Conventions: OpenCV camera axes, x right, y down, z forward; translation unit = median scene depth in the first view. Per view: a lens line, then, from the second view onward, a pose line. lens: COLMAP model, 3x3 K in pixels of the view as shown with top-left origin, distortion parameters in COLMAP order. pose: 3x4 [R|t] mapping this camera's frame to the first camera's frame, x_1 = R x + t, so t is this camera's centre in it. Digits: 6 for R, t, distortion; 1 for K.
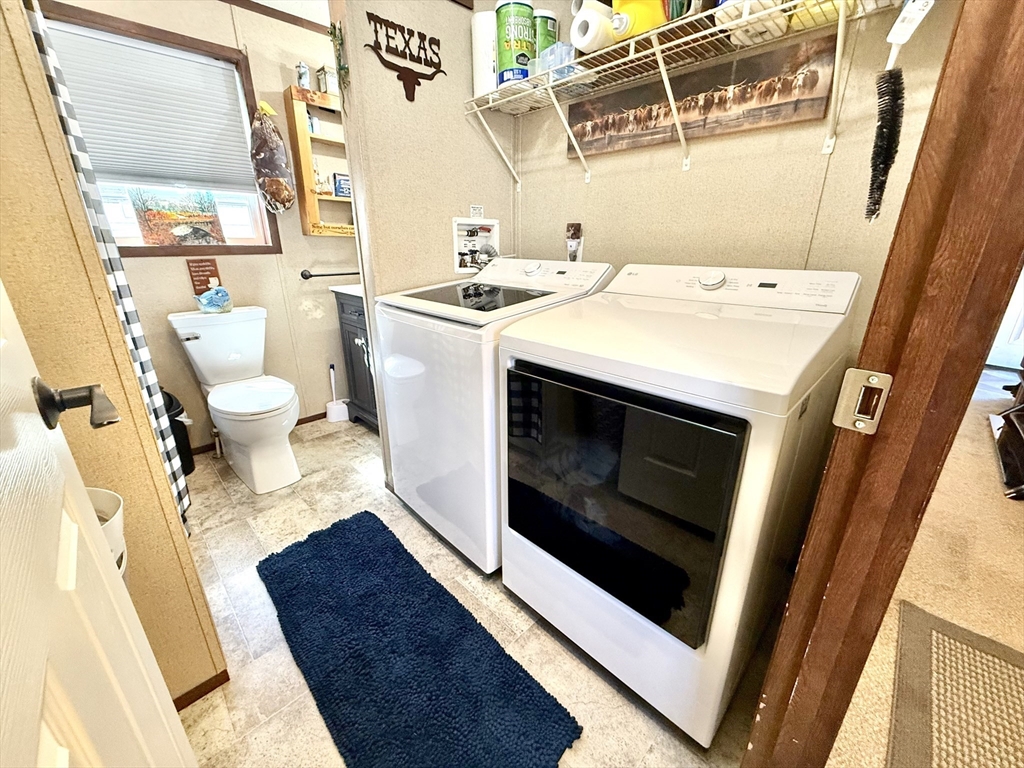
lens RADIAL K [[406.1, 0, 511.4], [0, 406.1, 381.2], [0, 0, 1]] dist [0.003062, 0.000019]
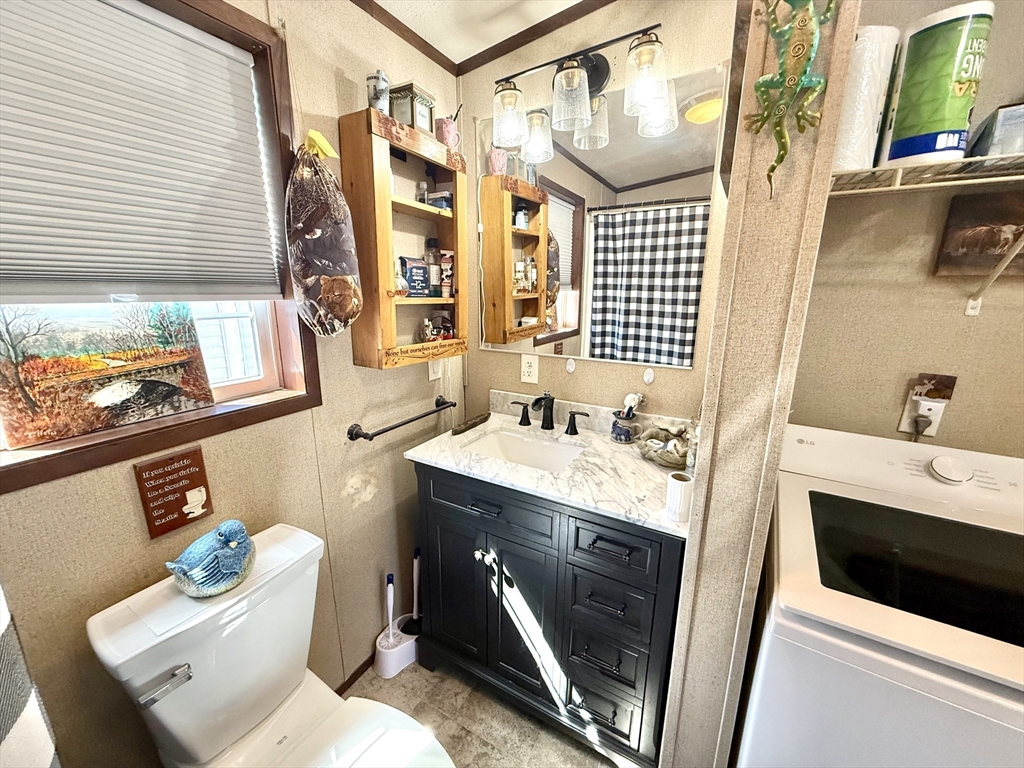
lens RADIAL K [[406.1, 0, 513.1], [0, 406.1, 384.3], [0, 0, 1]] dist [0.003062, 0.000019]
pose [[0.962125, -0.054602, 0.267084, -0.513168], [0.080140, 0.993095, -0.085668, -0.304439], [-0.260562, 0.103828, 0.959858, 0.472042]]
